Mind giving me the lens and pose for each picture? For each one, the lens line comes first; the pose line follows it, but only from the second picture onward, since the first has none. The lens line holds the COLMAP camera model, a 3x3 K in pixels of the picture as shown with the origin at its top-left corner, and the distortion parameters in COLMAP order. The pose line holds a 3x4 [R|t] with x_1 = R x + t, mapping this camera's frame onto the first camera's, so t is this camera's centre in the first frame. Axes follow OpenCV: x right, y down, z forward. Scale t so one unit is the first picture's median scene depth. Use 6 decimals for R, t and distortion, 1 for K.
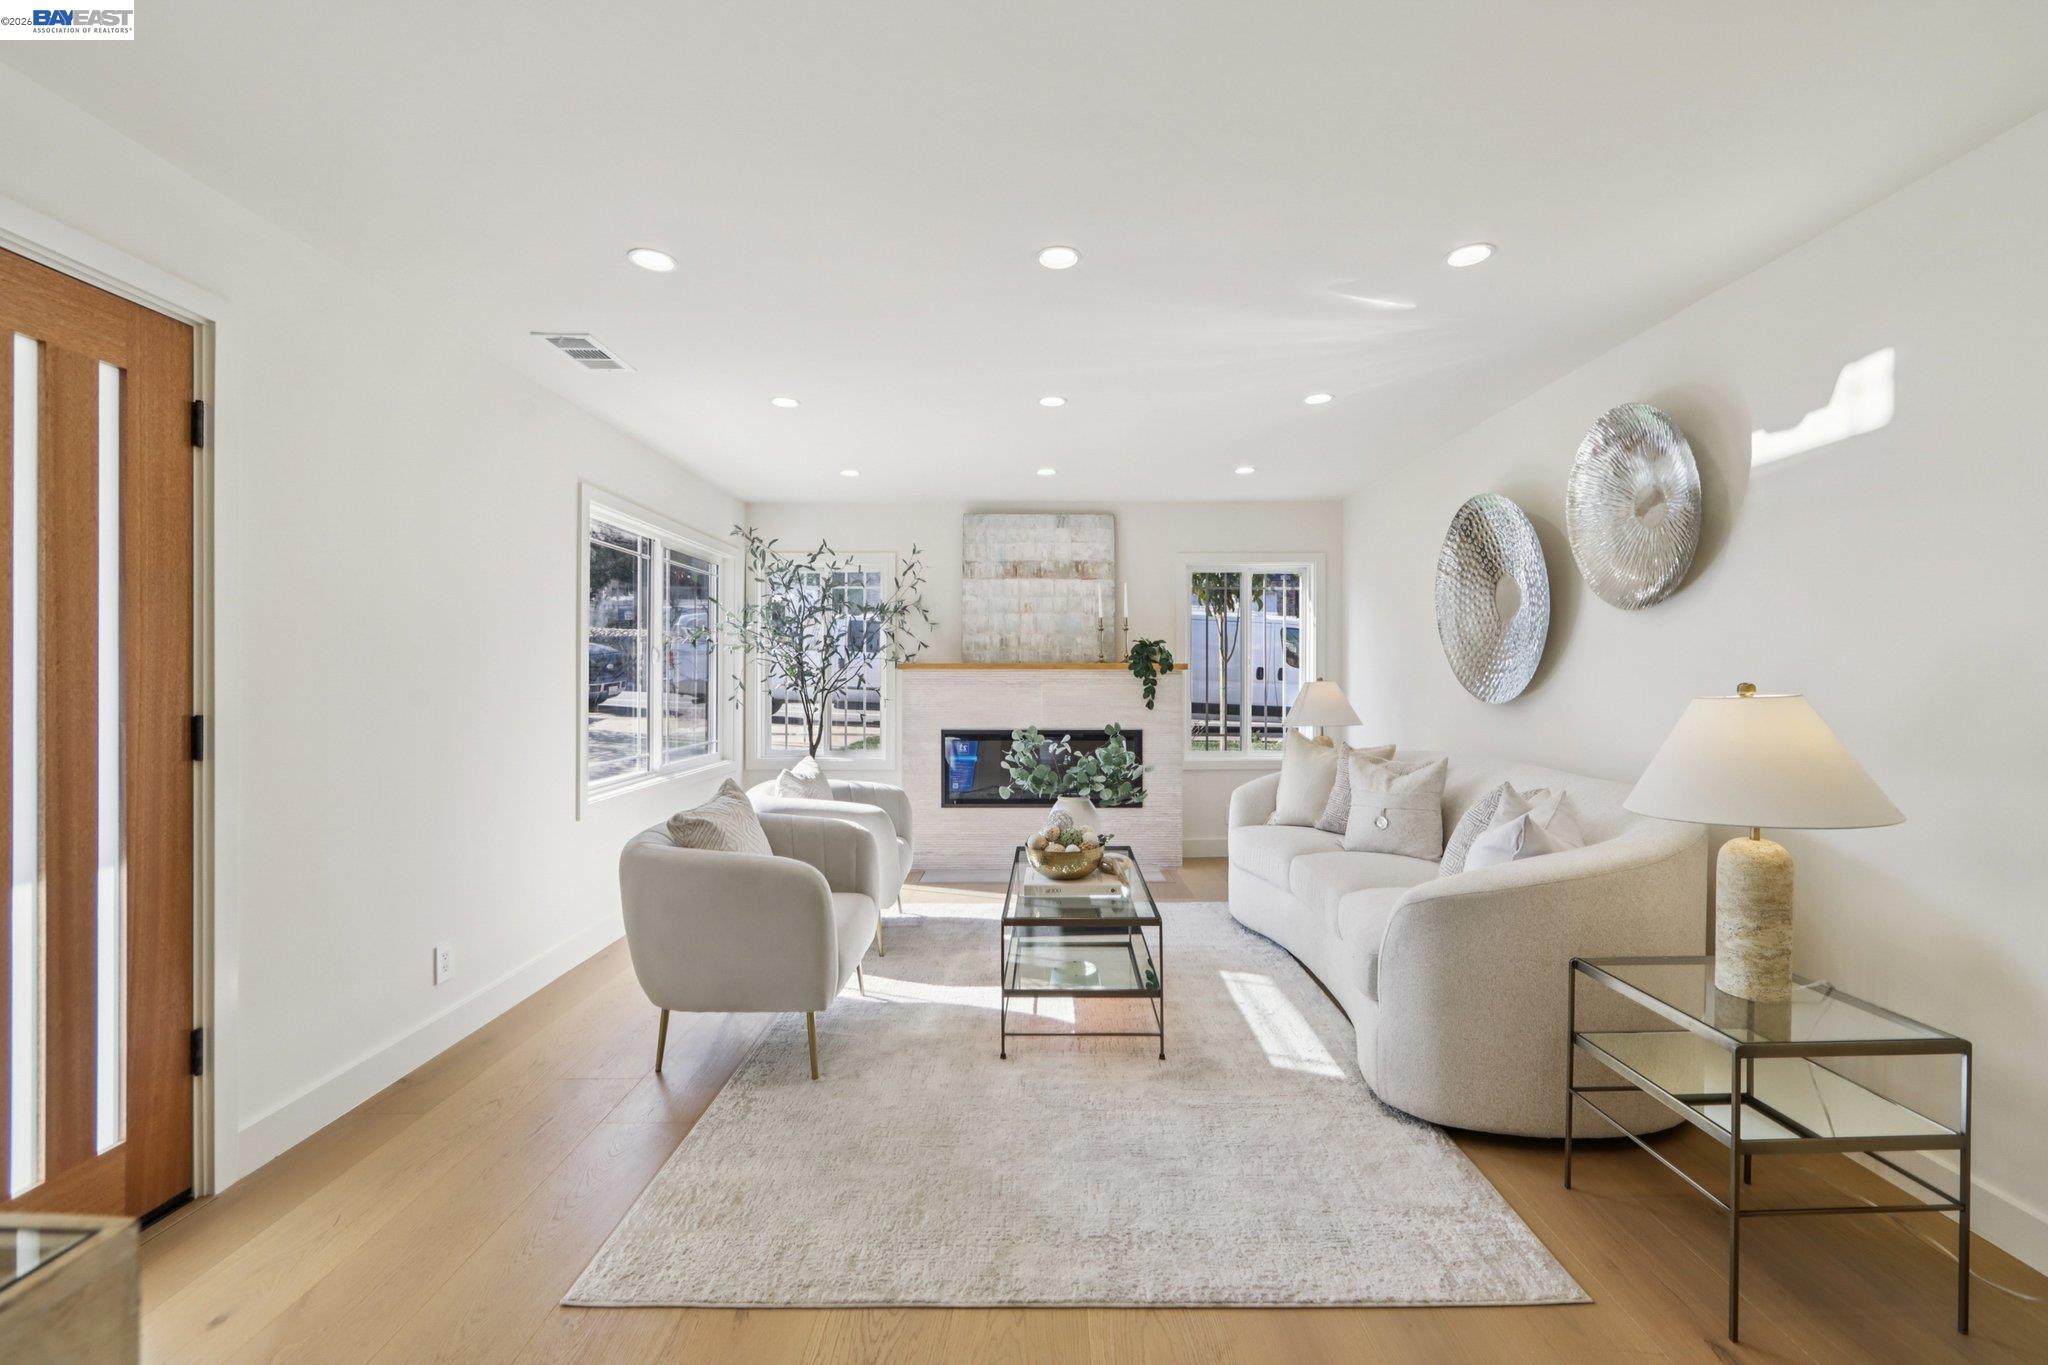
lens RADIAL K [[819.5, 0, 1024.0], [0, 819.5, 682.5], [0, 0, 1]] dist [-0.000184, -0.000004]
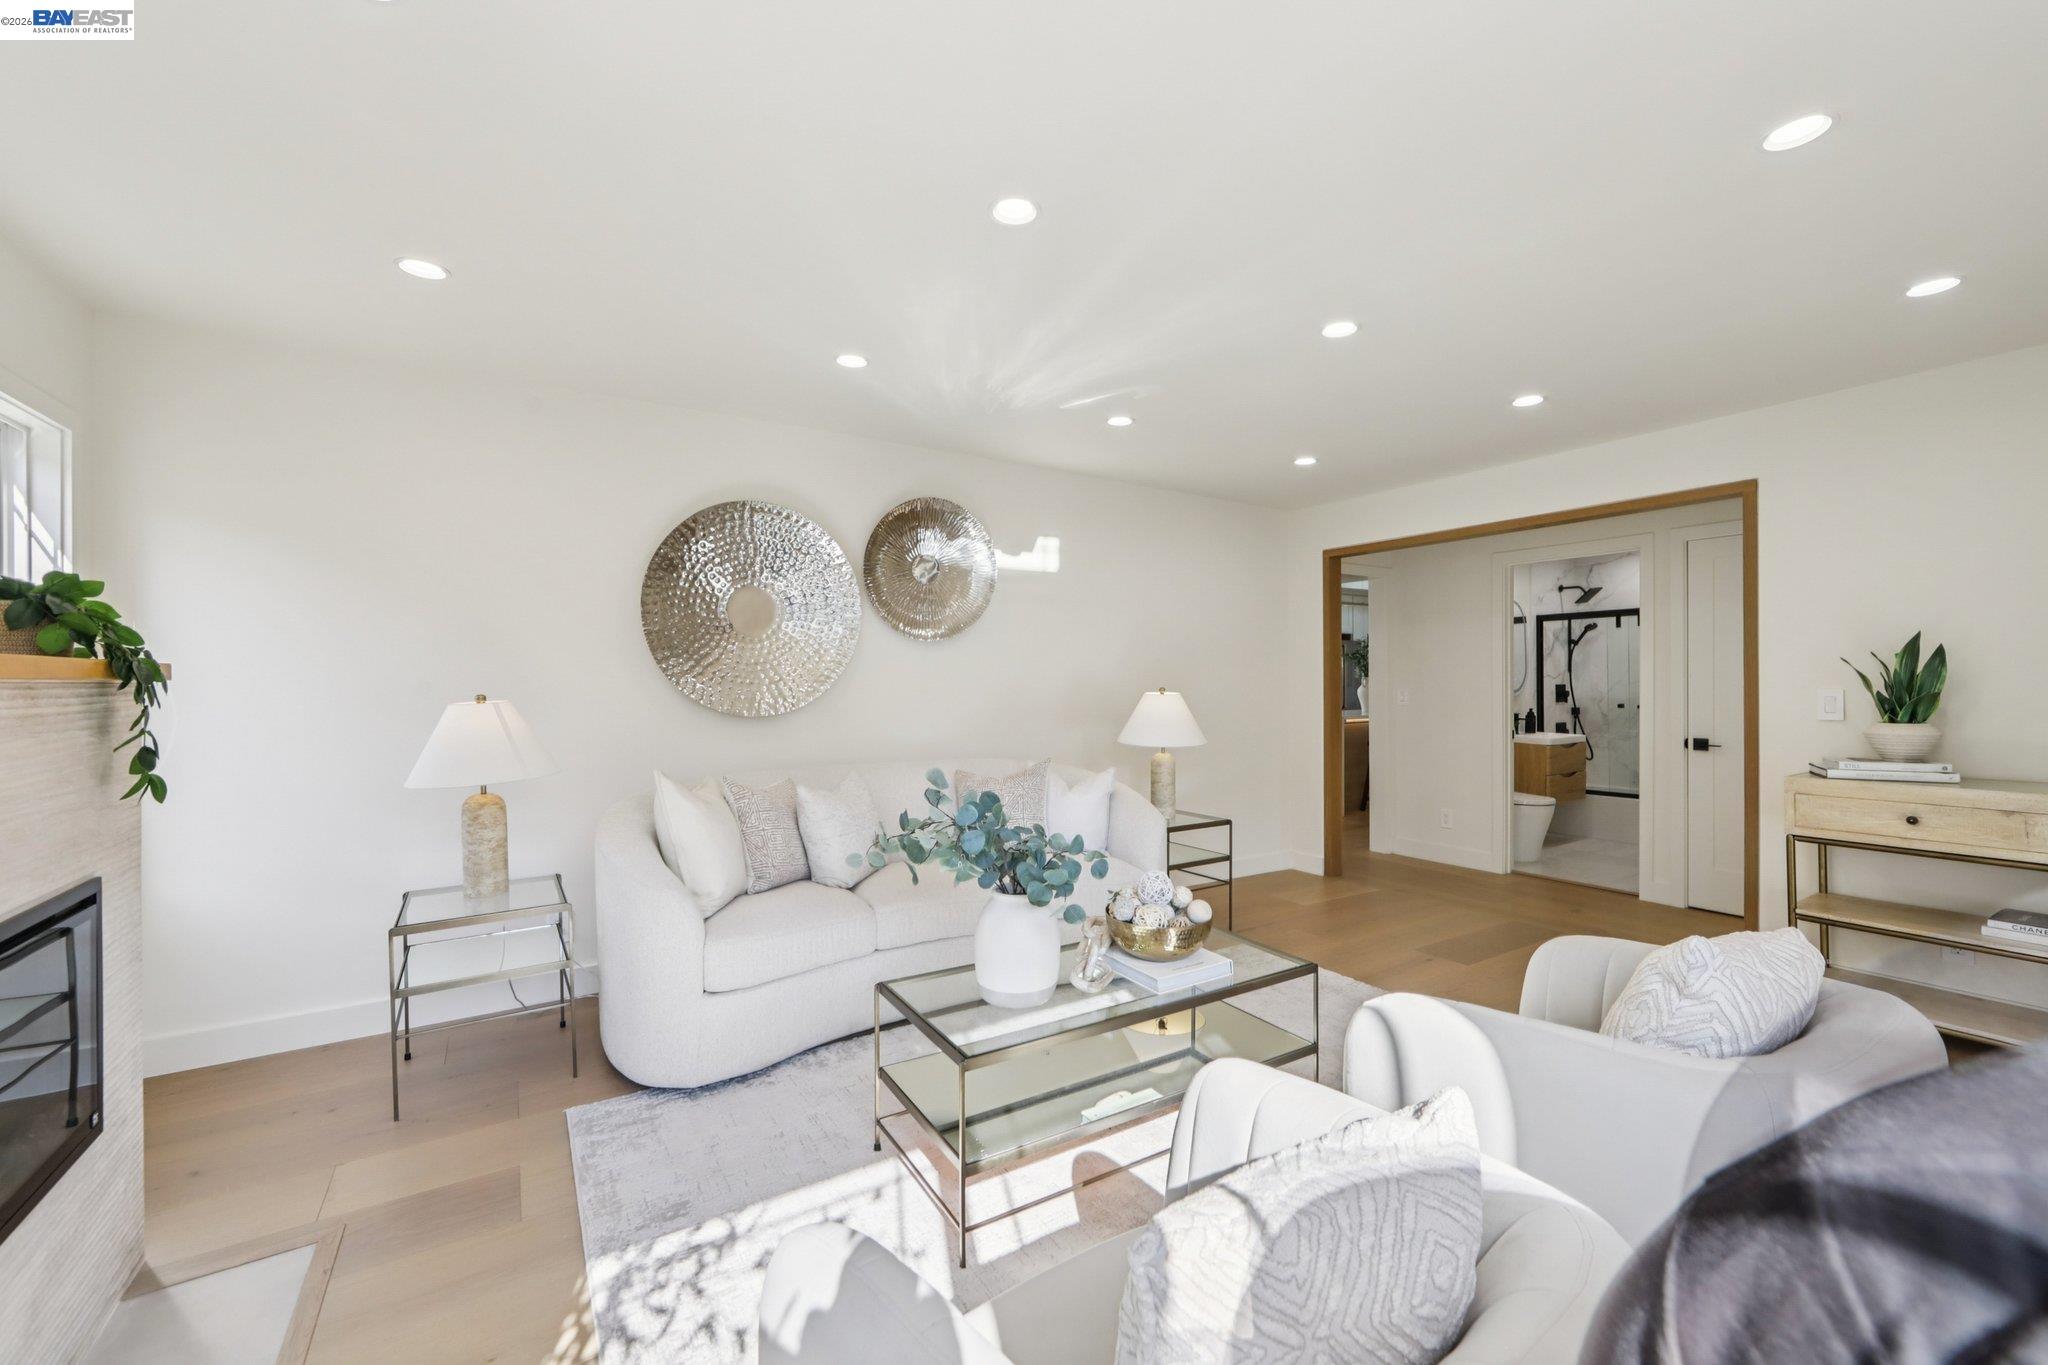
lens RADIAL K [[806.4, 0, 1024.0], [0, 806.4, 682.5], [0, 0, 1]] dist [-0.000975, 0.000007]
pose [[-0.528253, 0.018667, 0.848882, -0.294977], [0.017766, 0.999782, -0.010930, 0.002633], [-0.848901, 0.009307, -0.528470, 0.879759]]
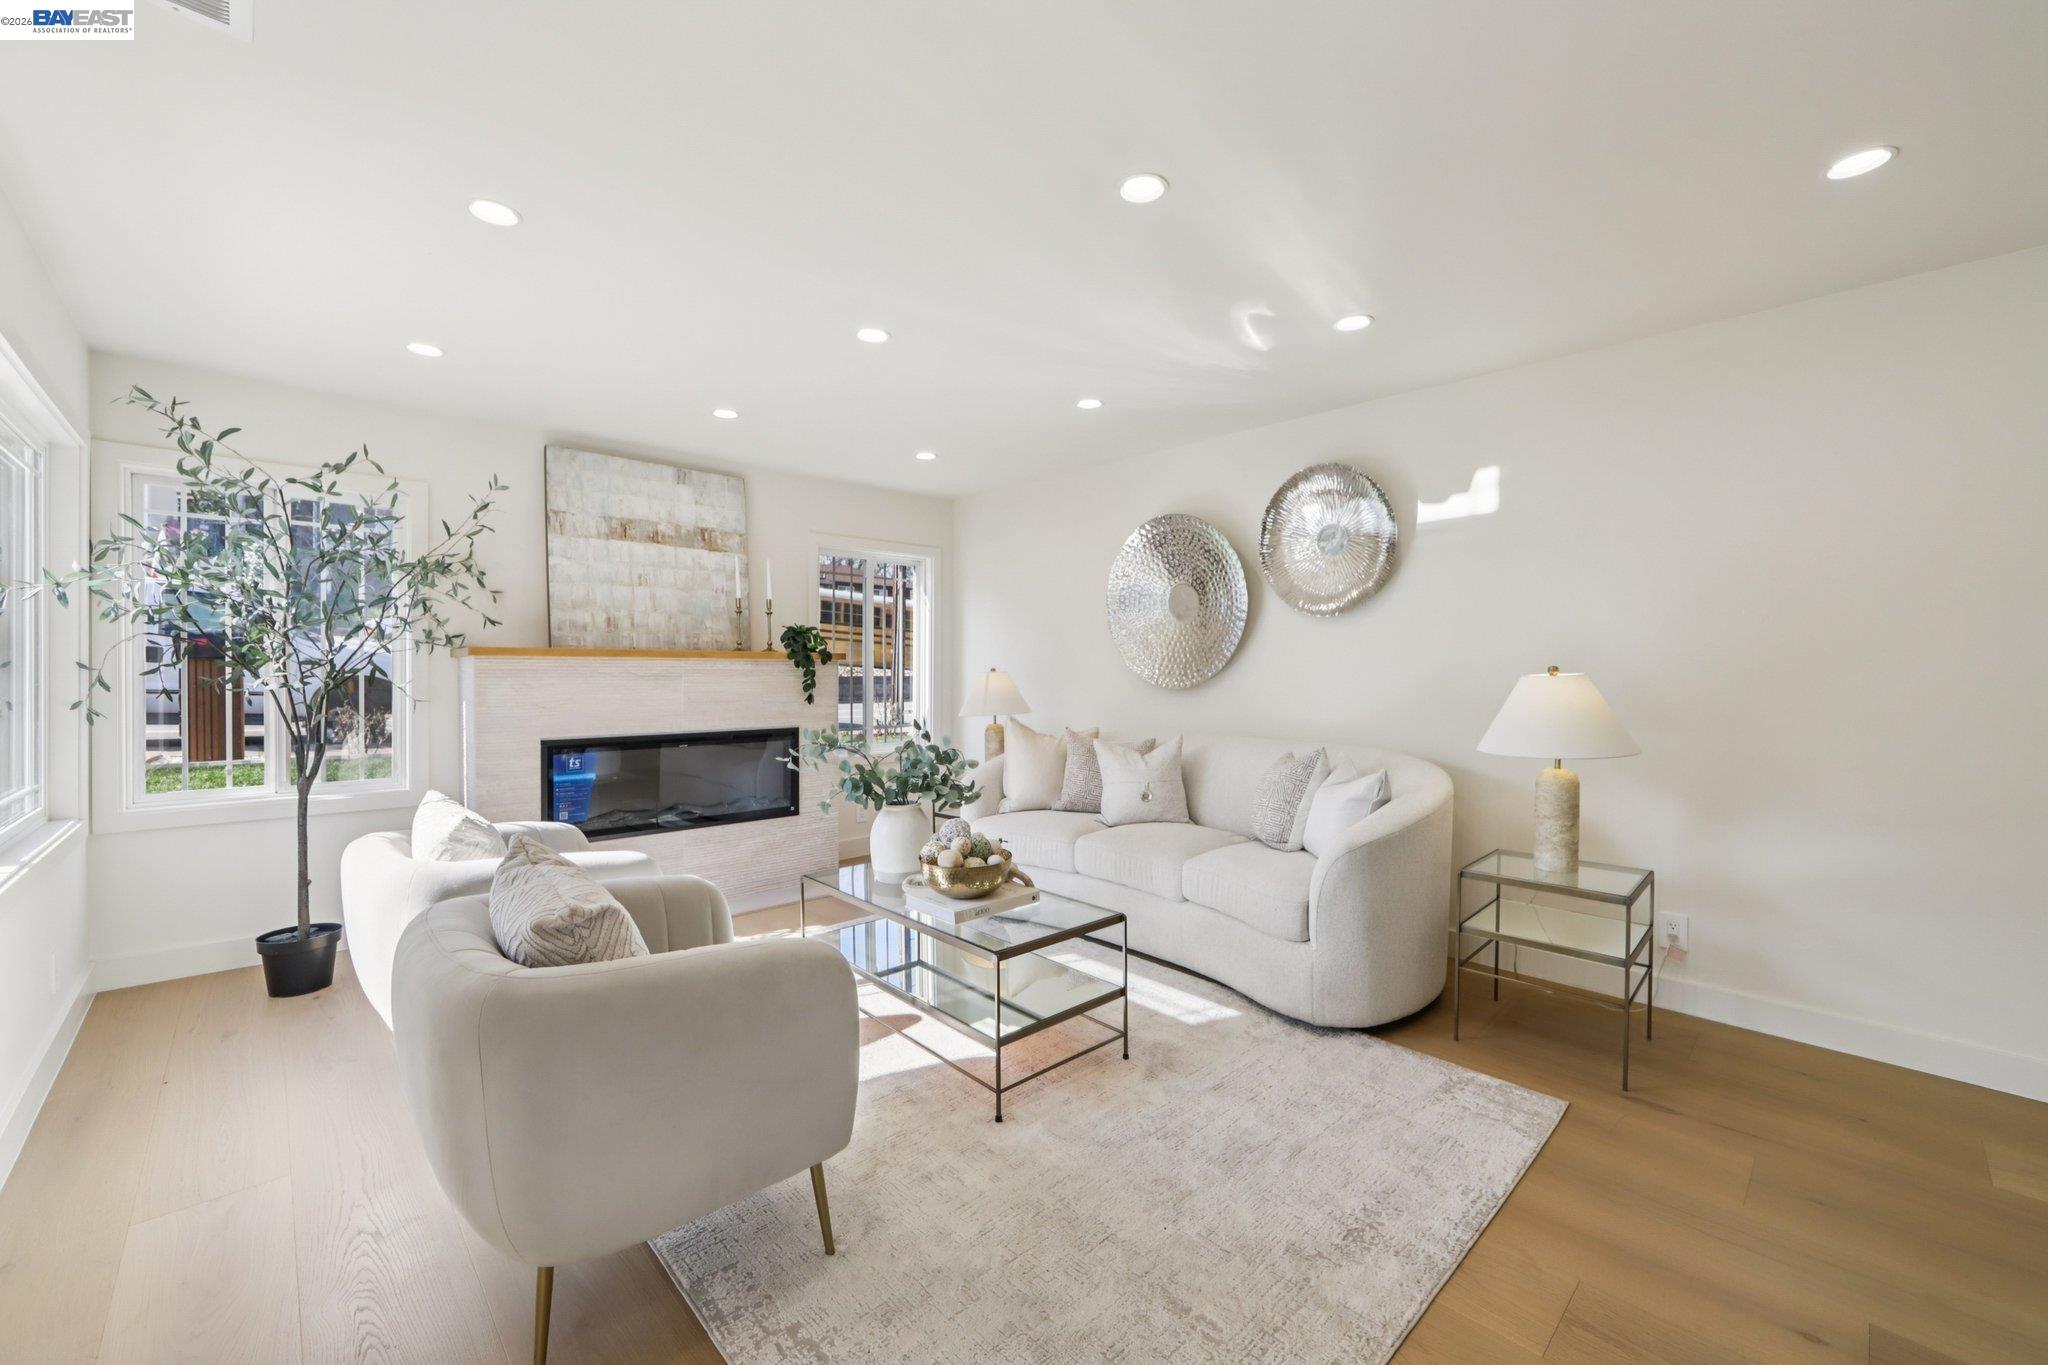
lens RADIAL K [[817.5, 0, 1033.5], [0, 817.5, 669.7], [0, 0, 1]] dist [-0.000735, 0.000175]
pose [[0.721466, 0.000522, 0.692449, -0.286489], [0.006395, 0.999952, -0.007417, 0.003677], [-0.692420, 0.009780, 0.721428, 0.186543]]
